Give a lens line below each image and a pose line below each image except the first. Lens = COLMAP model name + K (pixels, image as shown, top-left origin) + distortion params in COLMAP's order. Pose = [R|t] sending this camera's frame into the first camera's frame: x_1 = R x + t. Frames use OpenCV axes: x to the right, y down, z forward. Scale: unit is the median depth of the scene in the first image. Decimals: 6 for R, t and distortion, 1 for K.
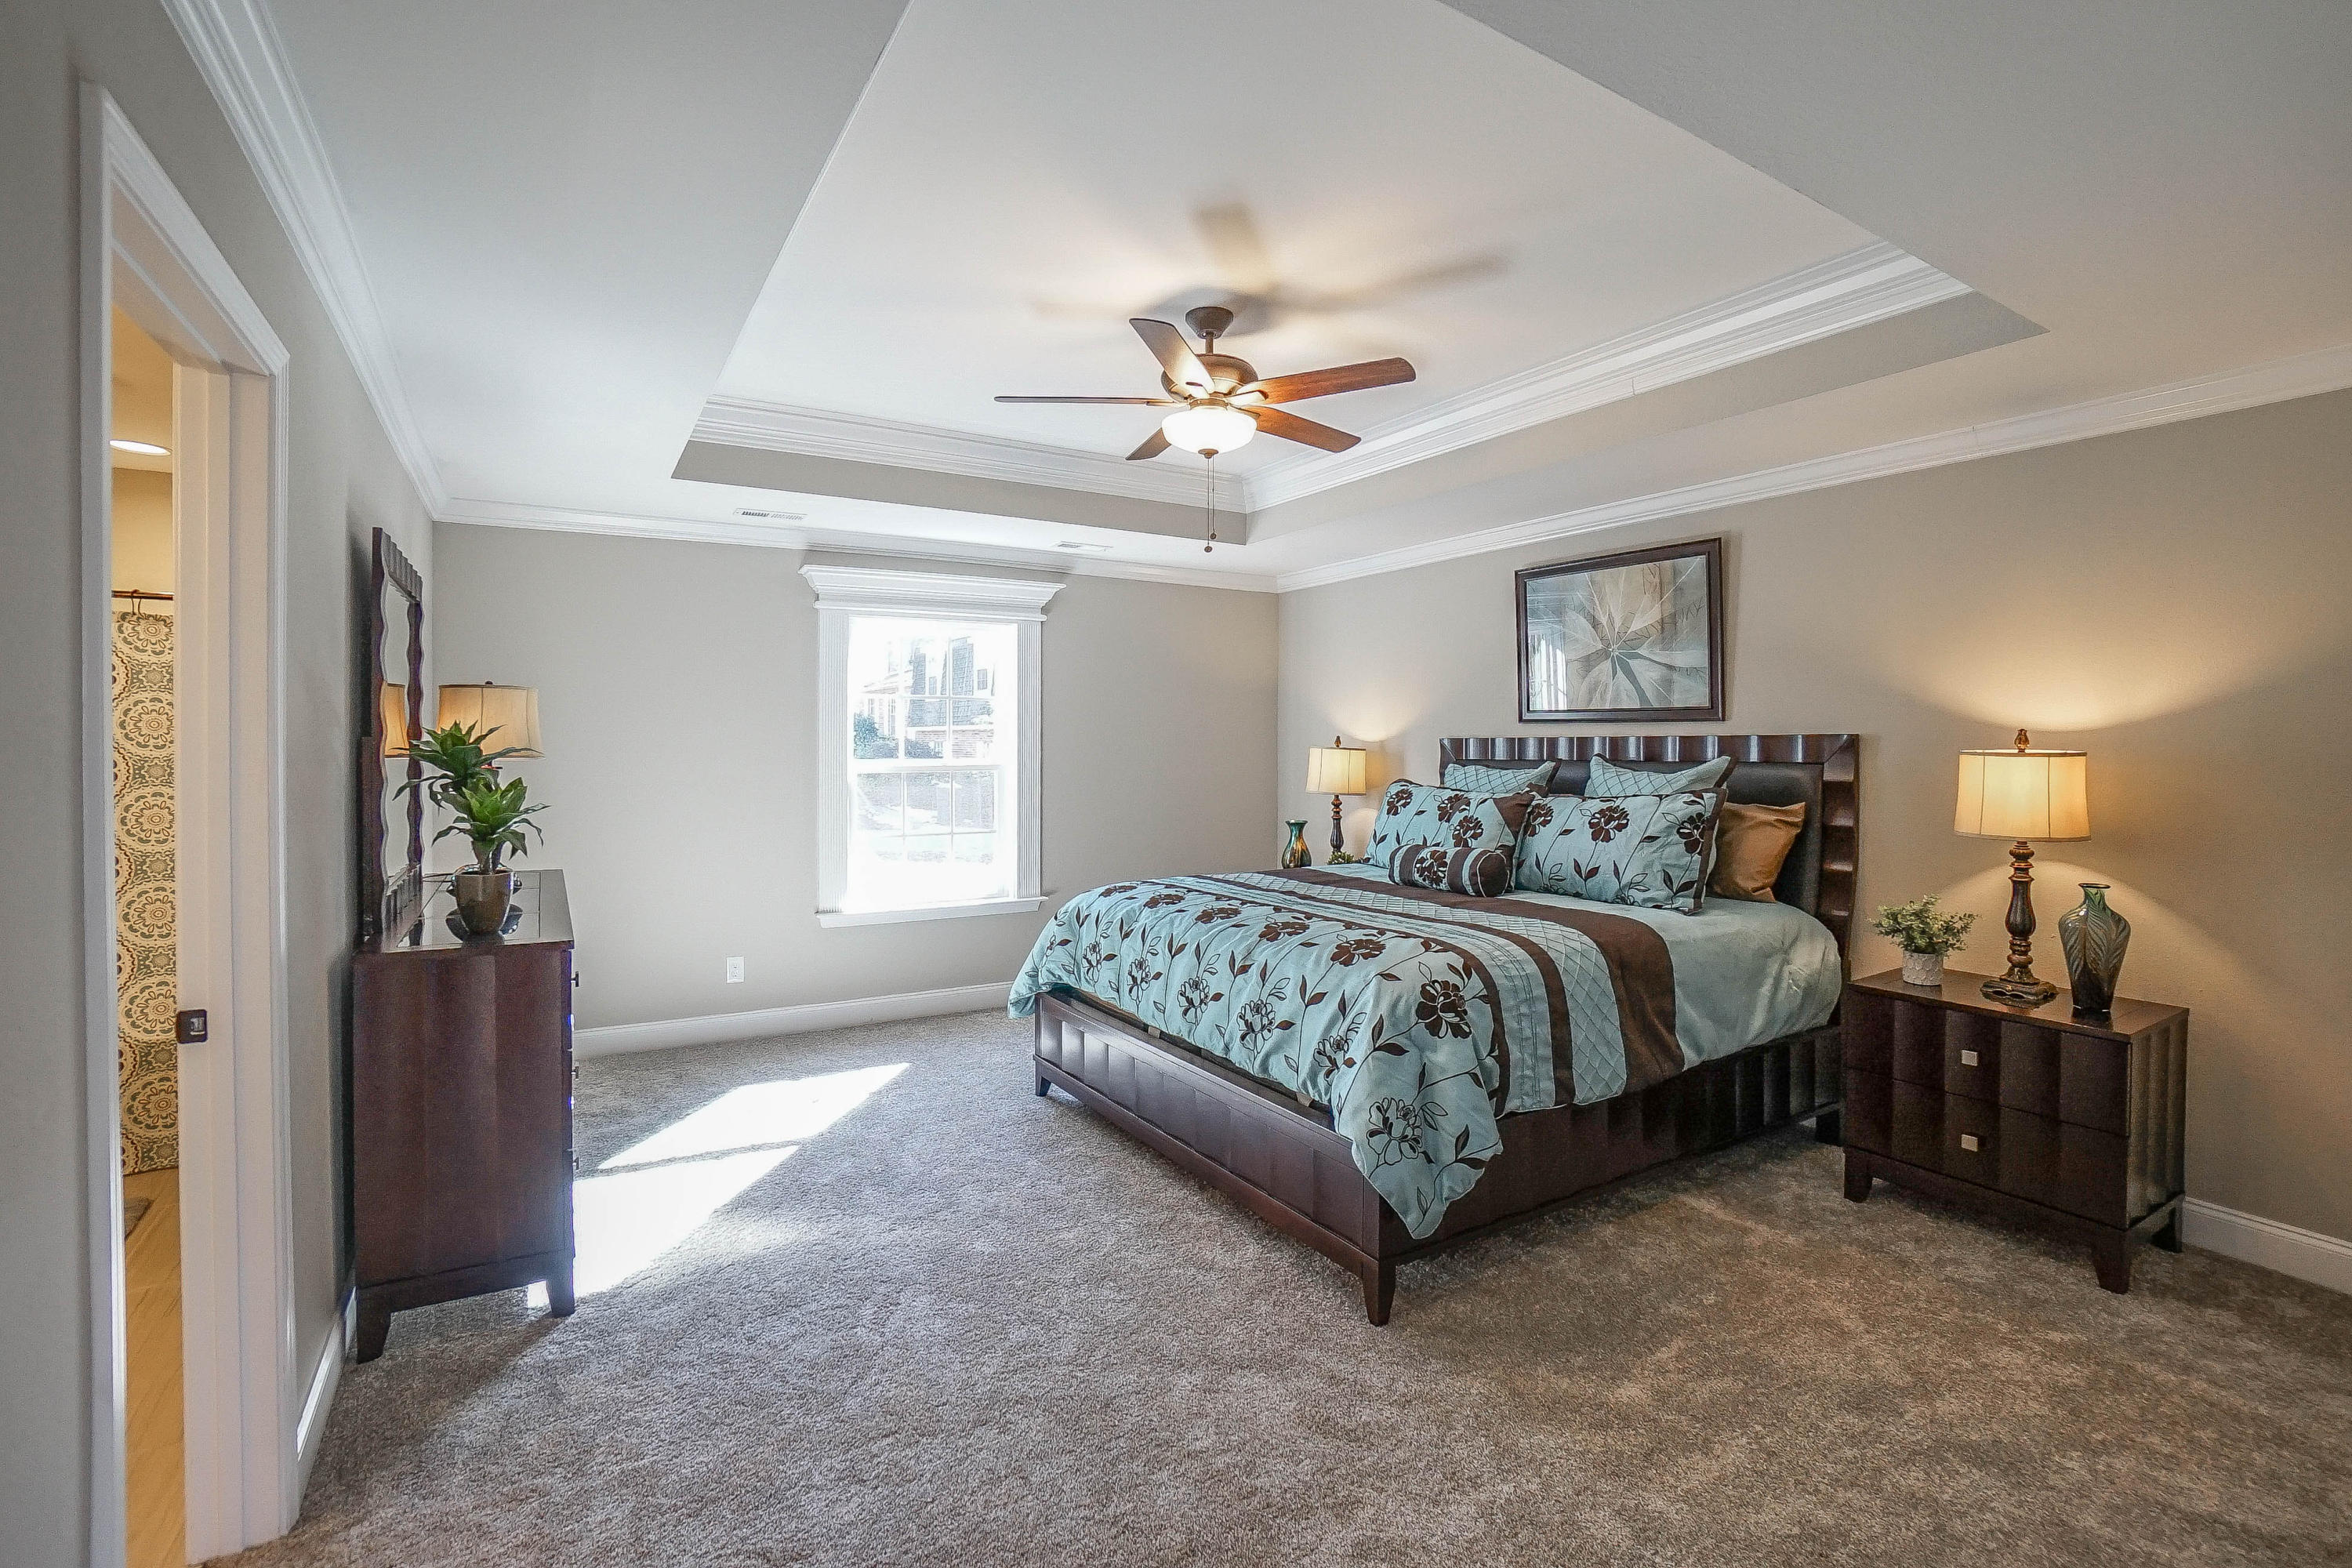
lens RADIAL K [[1048.9, 0, 1177.8], [0, 1048.9, 756.8], [0, 0, 1]] dist [-0.054857, 0.019768]
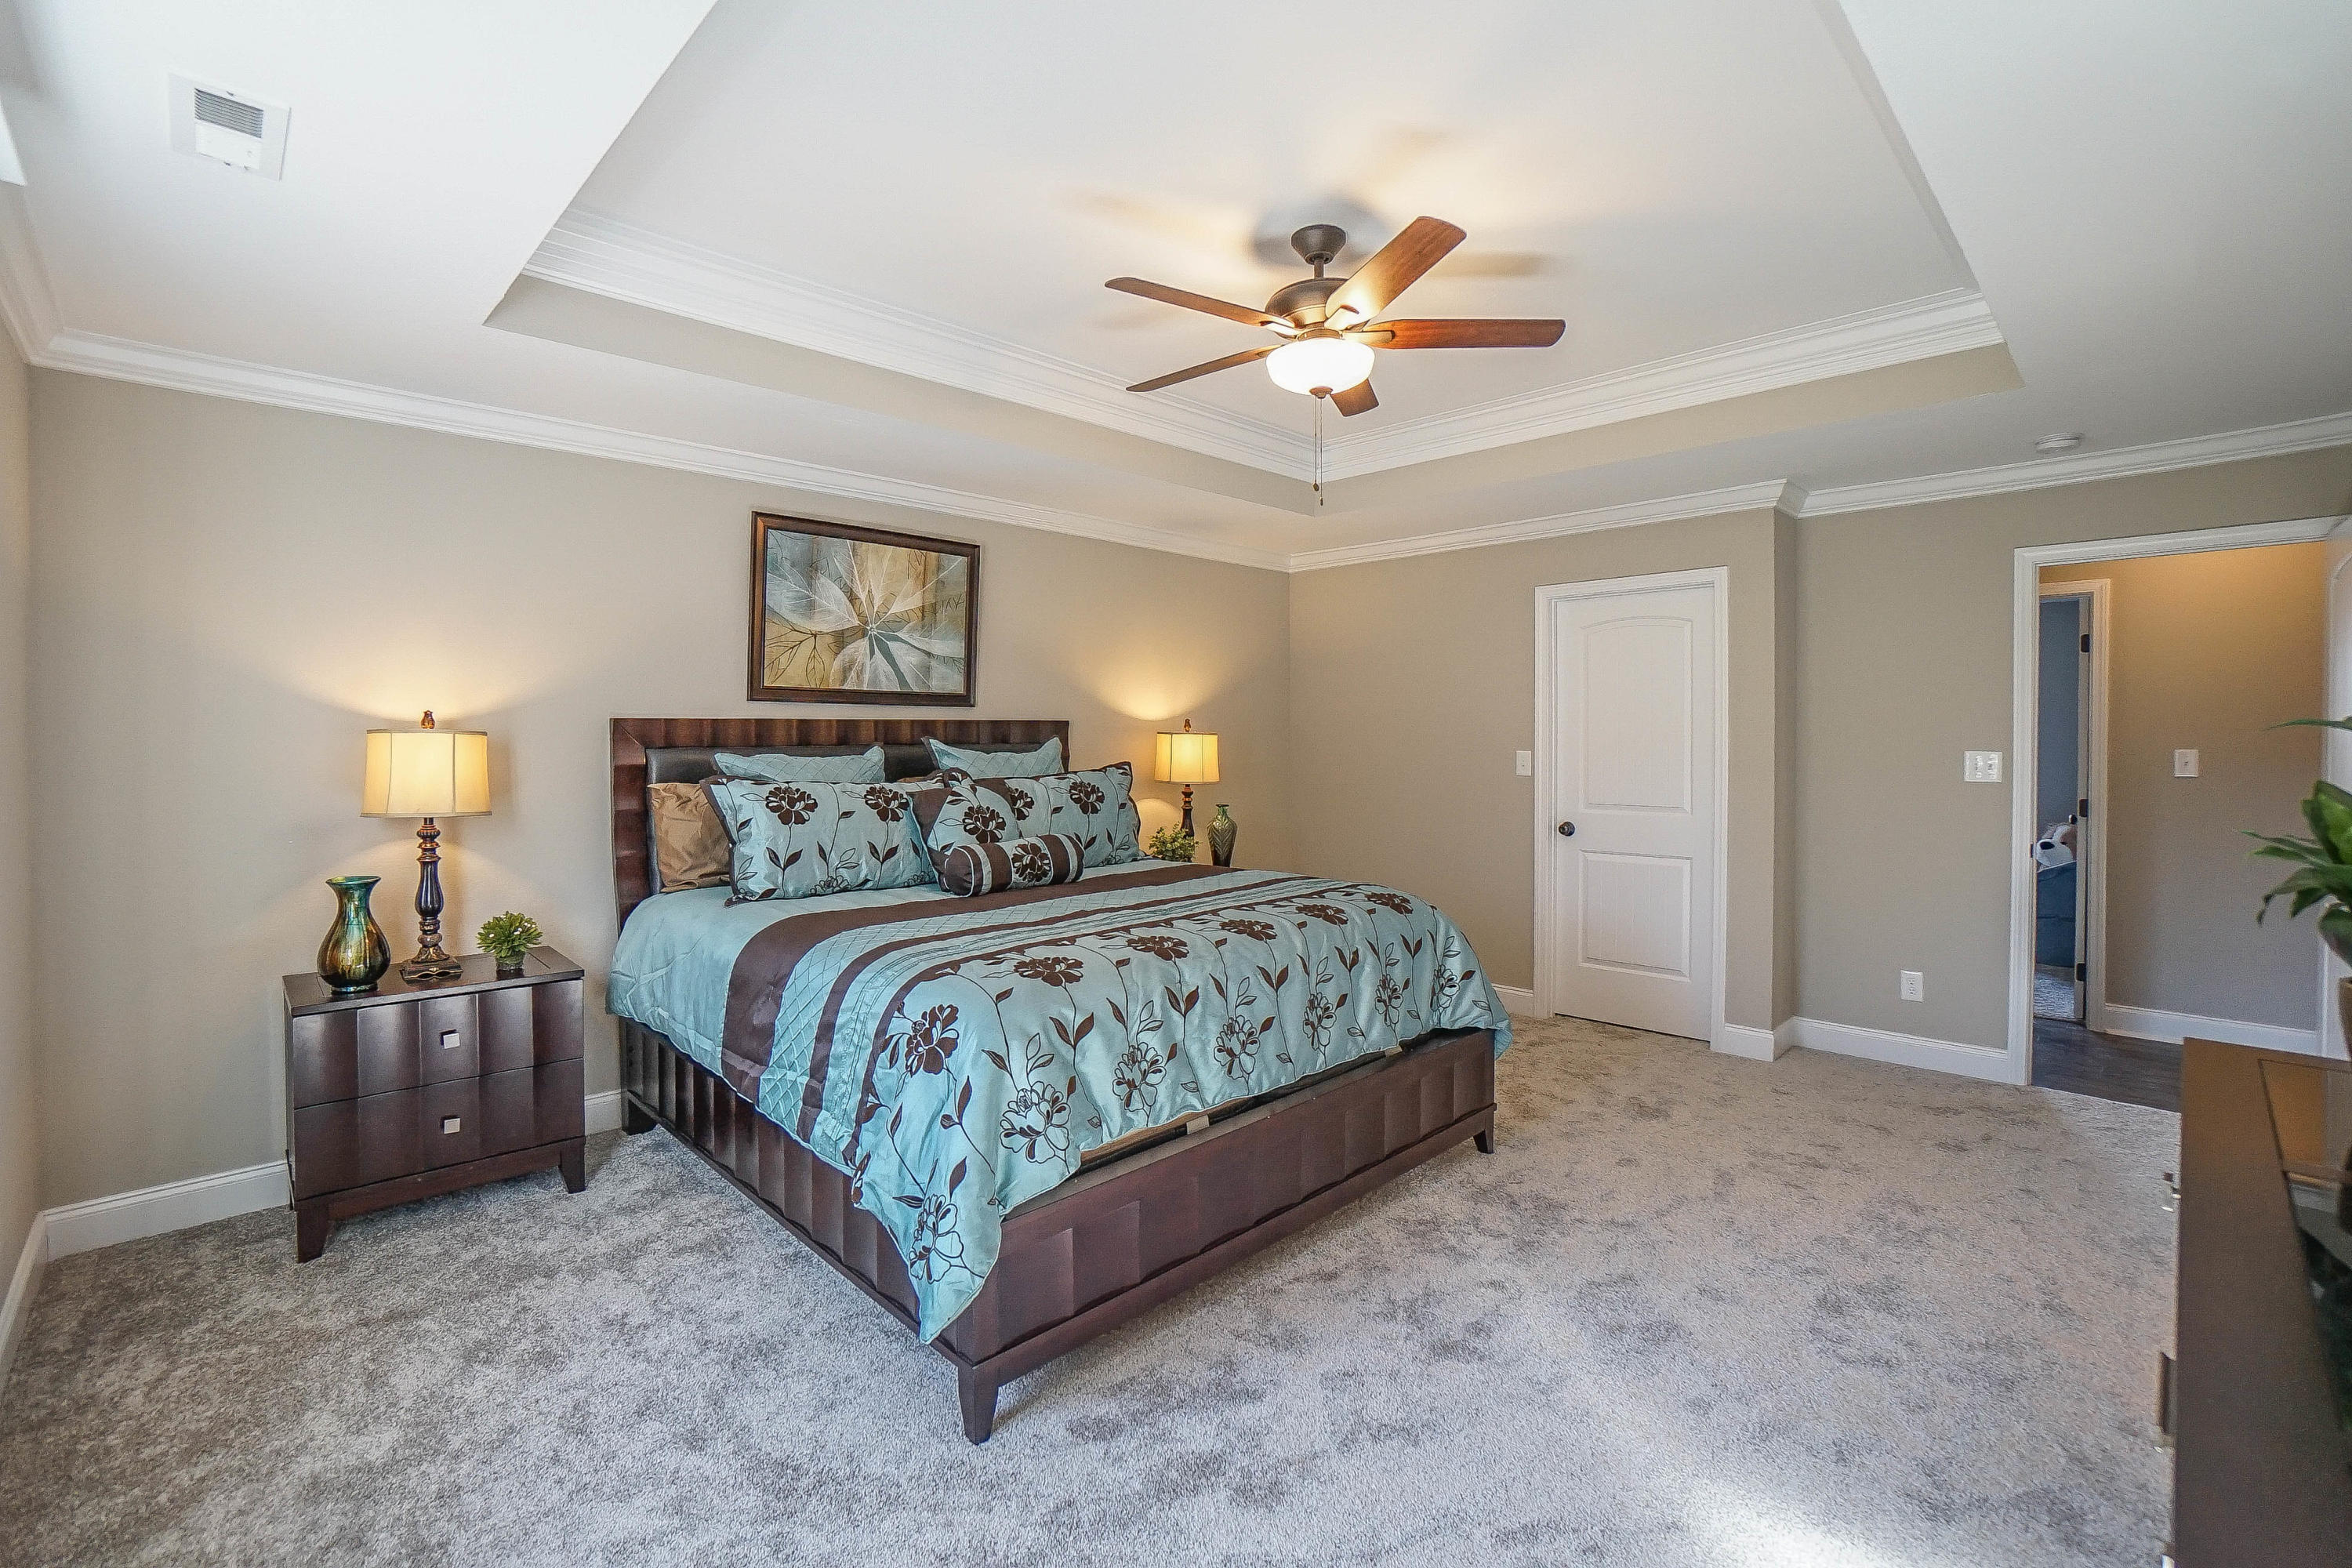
lens RADIAL K [[1048.9, 0, 1177.8], [0, 1048.9, 756.8], [0, 0, 1]] dist [-0.054857, 0.019768]
pose [[-0.221597, -0.030380, 0.974665, -0.602395], [0.008232, 0.999421, 0.033024, -0.014705], [-0.975104, 0.015342, -0.221219, 0.966463]]
